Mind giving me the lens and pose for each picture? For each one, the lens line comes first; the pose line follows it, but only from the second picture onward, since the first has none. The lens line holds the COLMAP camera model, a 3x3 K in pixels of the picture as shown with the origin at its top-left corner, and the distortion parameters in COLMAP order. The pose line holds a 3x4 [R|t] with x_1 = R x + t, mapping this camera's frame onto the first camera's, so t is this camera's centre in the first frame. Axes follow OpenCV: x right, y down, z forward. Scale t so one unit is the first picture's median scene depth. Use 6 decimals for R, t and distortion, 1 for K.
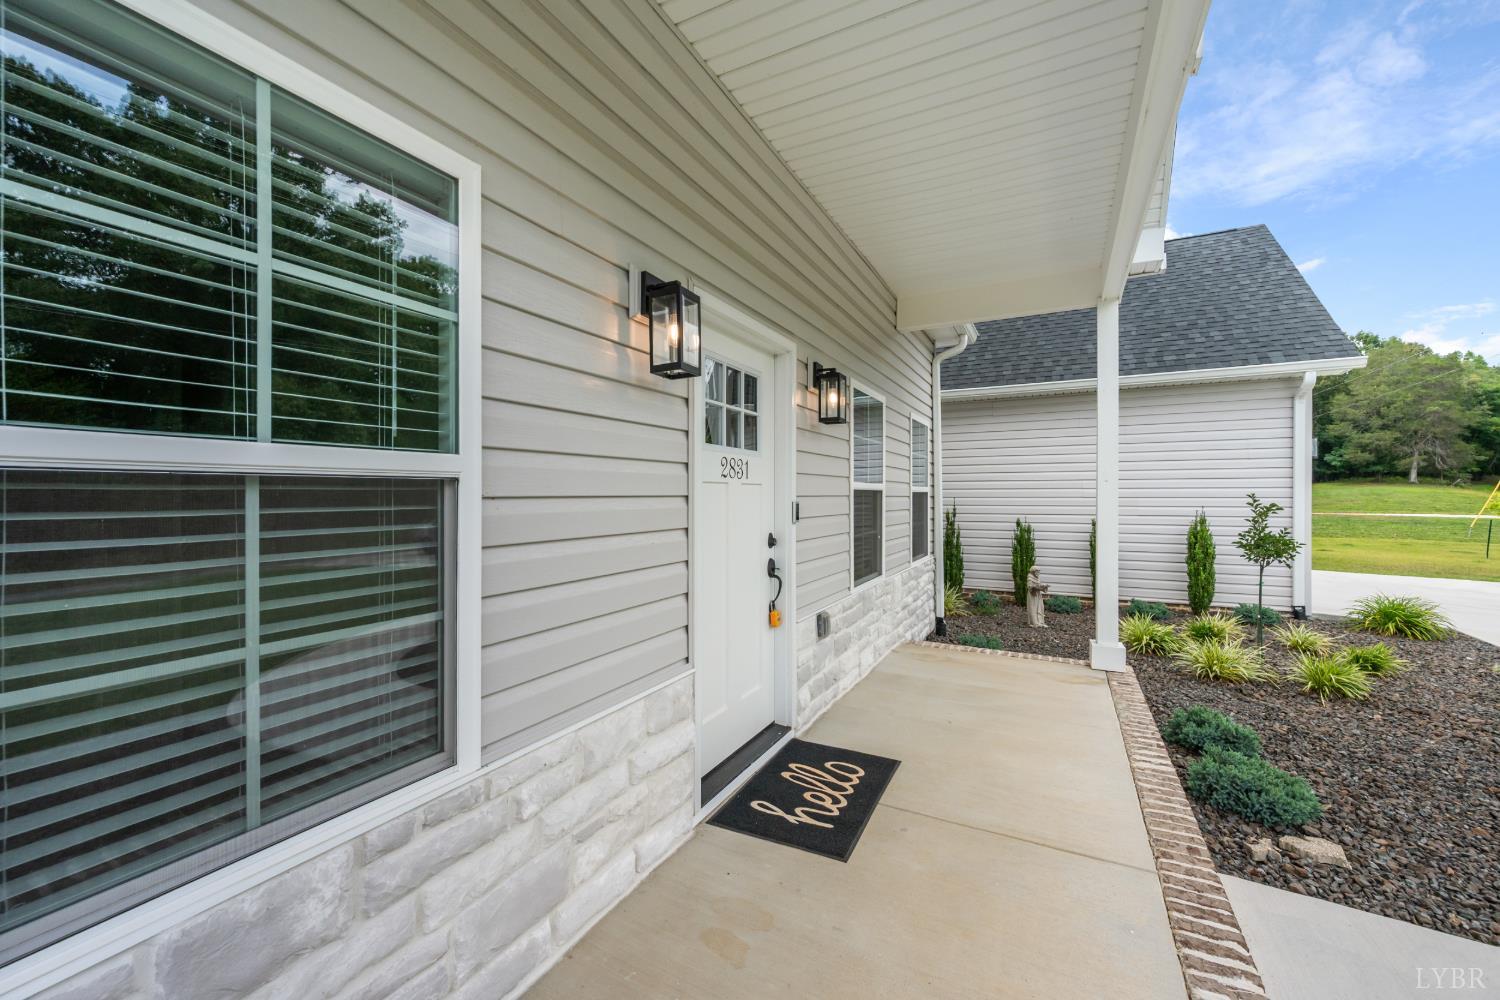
lens RADIAL K [[596.6, 0, 753.6], [0, 596.6, 497.7], [0, 0, 1]] dist [0.002274, 0.000079]
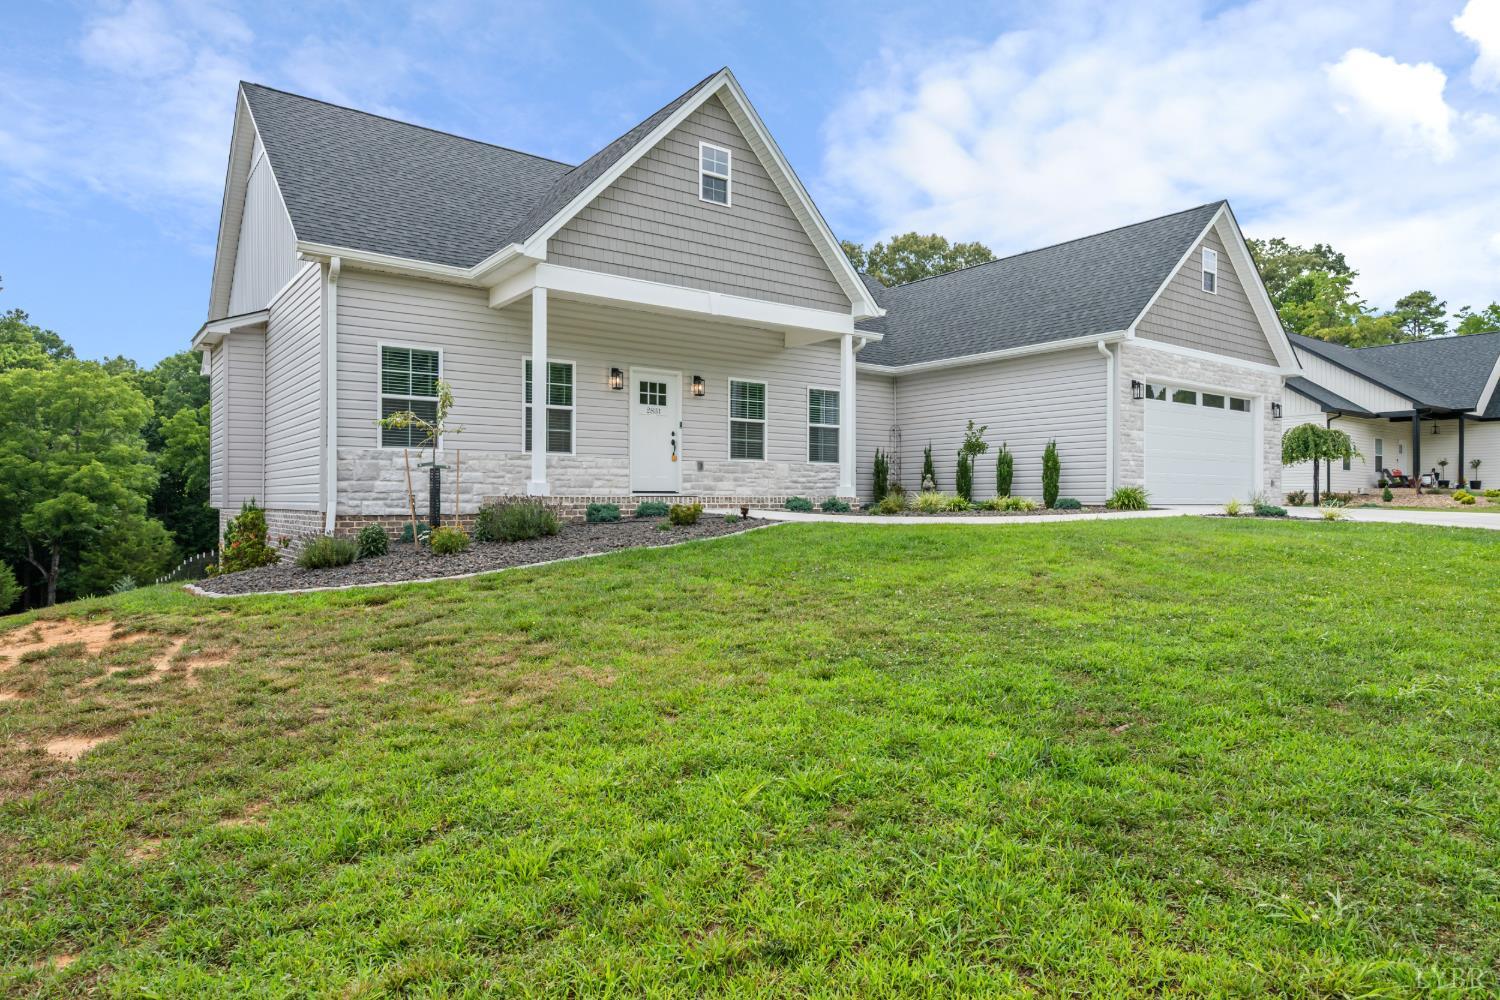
lens RADIAL K [[886.6, 0, 747.6], [0, 886.6, 499.6], [0, 0, 1]] dist [0.002657, -0.000023]
pose [[0.898589, 0.002141, -0.438786, 2.866948], [-0.003651, 0.999990, -0.002597, 0.504359], [0.438777, 0.003936, 0.898588, -3.590149]]
